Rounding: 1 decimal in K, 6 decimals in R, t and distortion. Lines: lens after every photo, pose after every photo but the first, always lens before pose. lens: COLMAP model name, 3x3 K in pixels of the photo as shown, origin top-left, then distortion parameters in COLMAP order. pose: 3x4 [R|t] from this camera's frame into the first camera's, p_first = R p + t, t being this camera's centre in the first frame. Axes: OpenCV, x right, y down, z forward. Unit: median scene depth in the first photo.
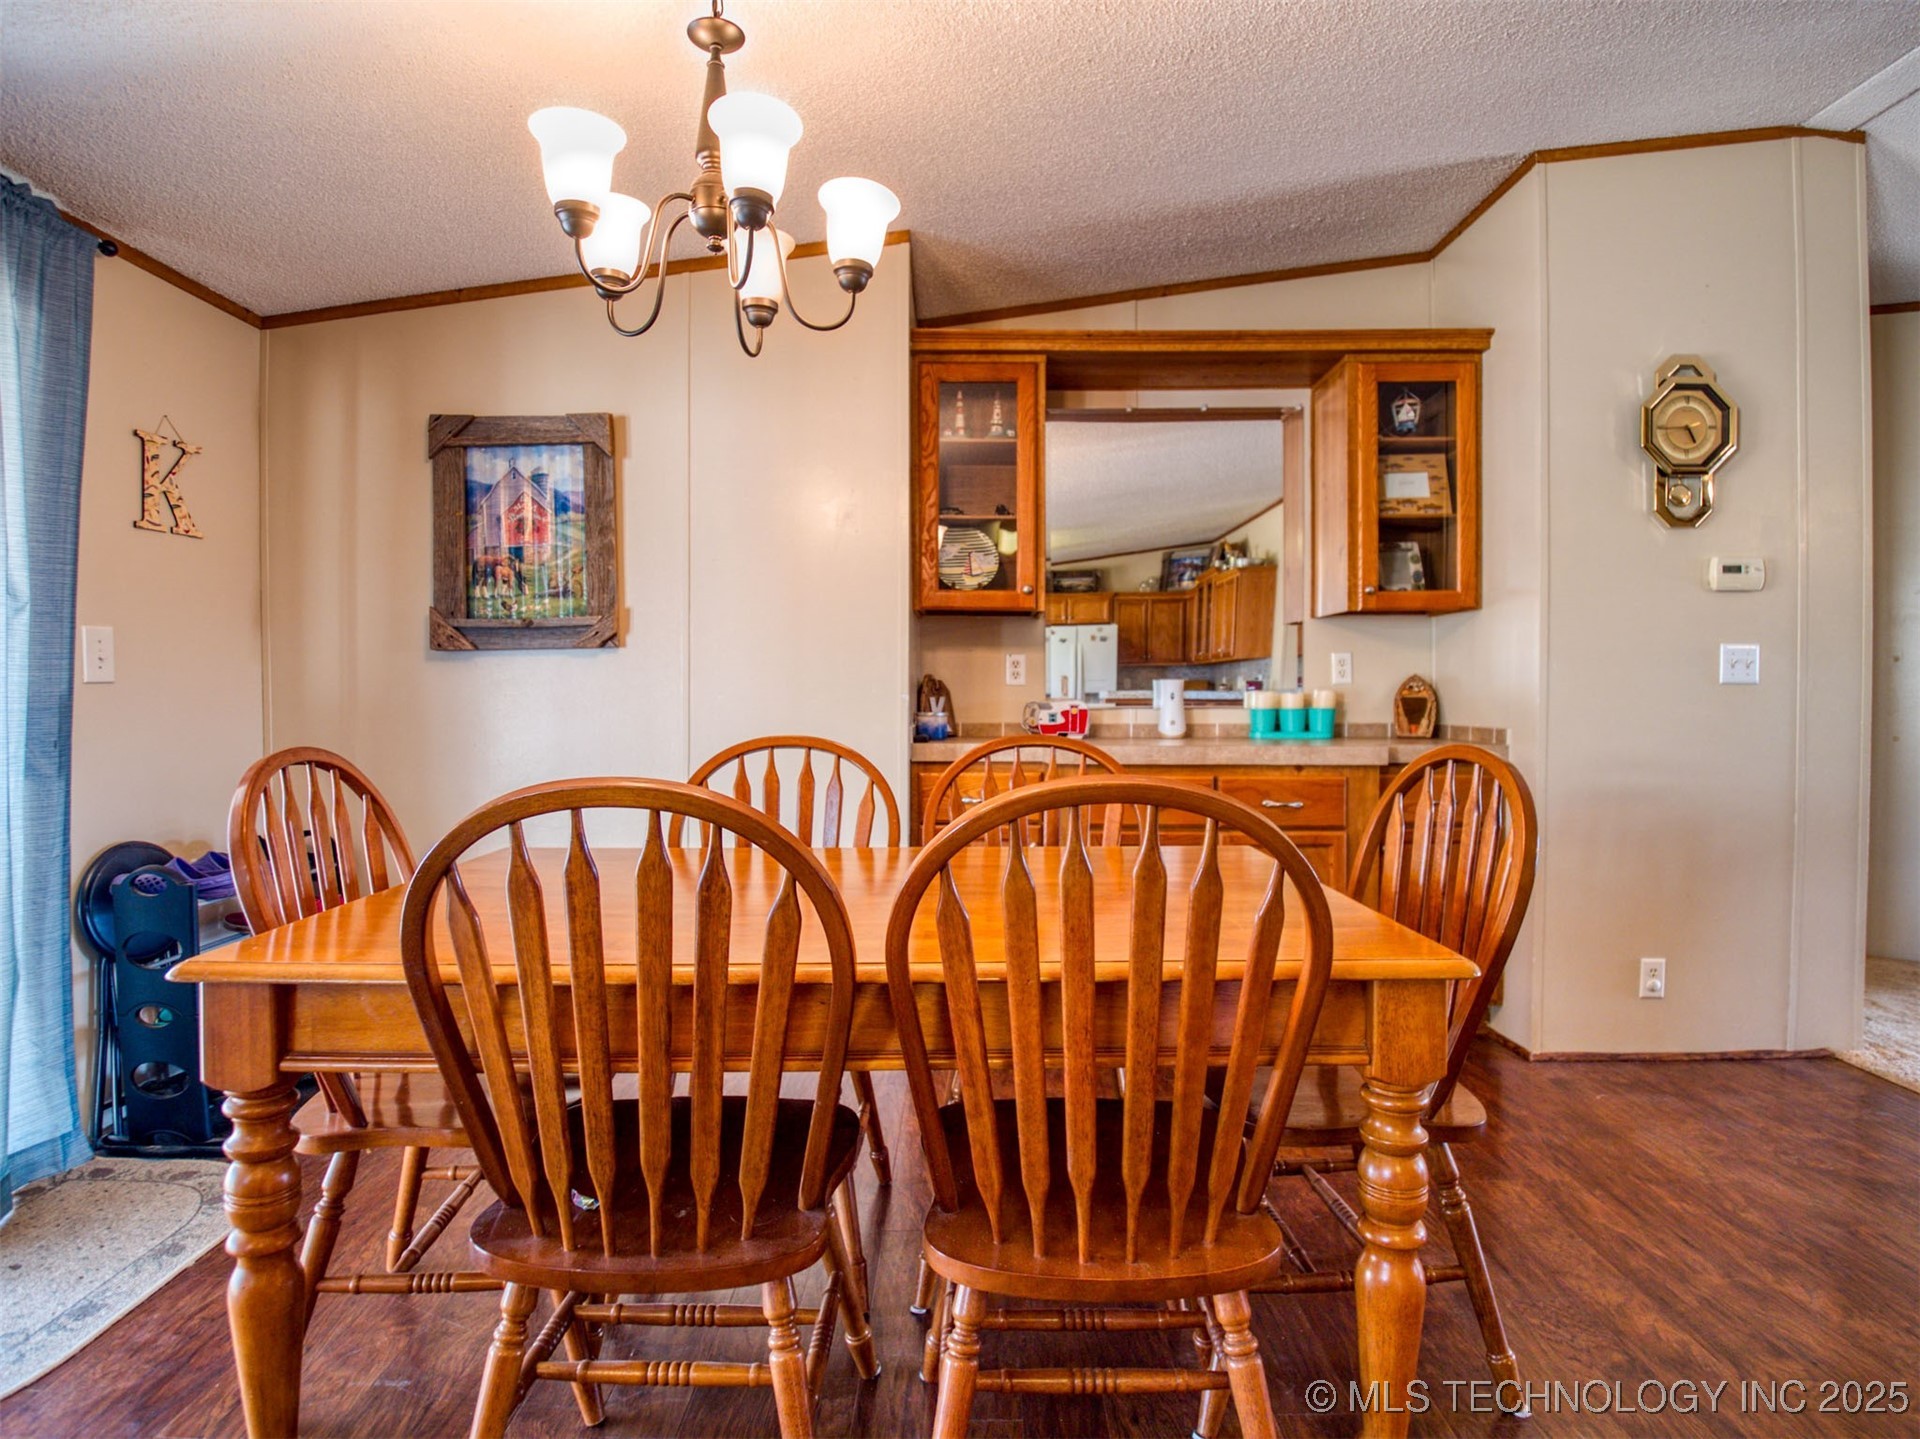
lens RADIAL K [[1009.8, 0, 970.0], [0, 1009.8, 714.0], [0, 0, 1]] dist [0.001134, -0.038009]
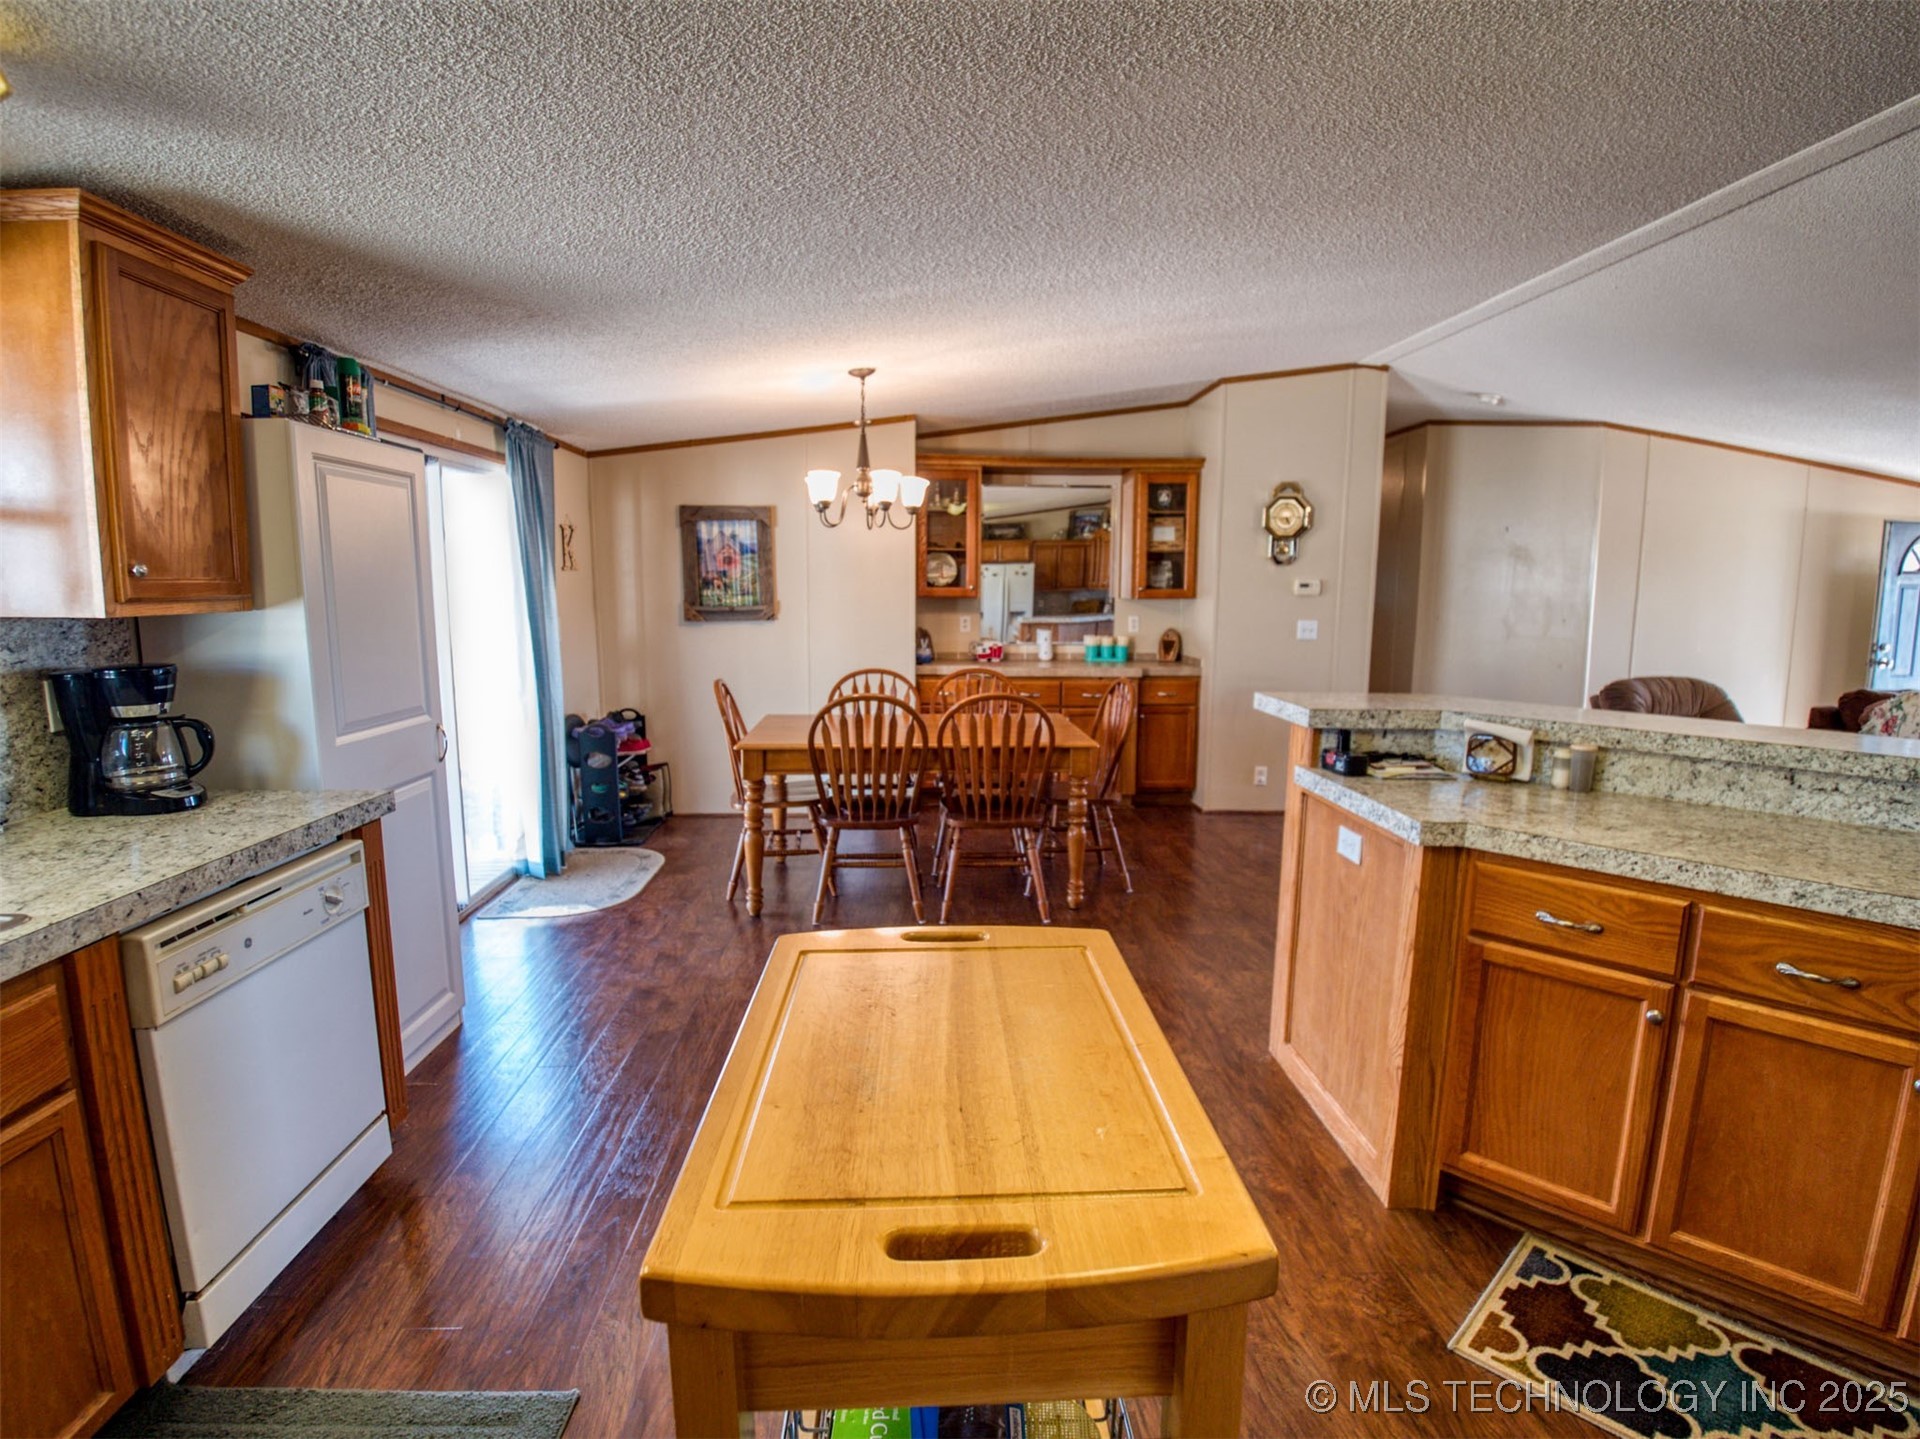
lens RADIAL K [[897.0, 0, 968.7], [0, 897.0, 715.8], [0, 0, 1]] dist [-0.003741, -0.029176]
pose [[0.998179, -0.001966, 0.060285, -0.062859], [-0.005440, 0.992460, 0.122445, -0.098262], [-0.060071, -0.122550, 0.990643, -0.865780]]
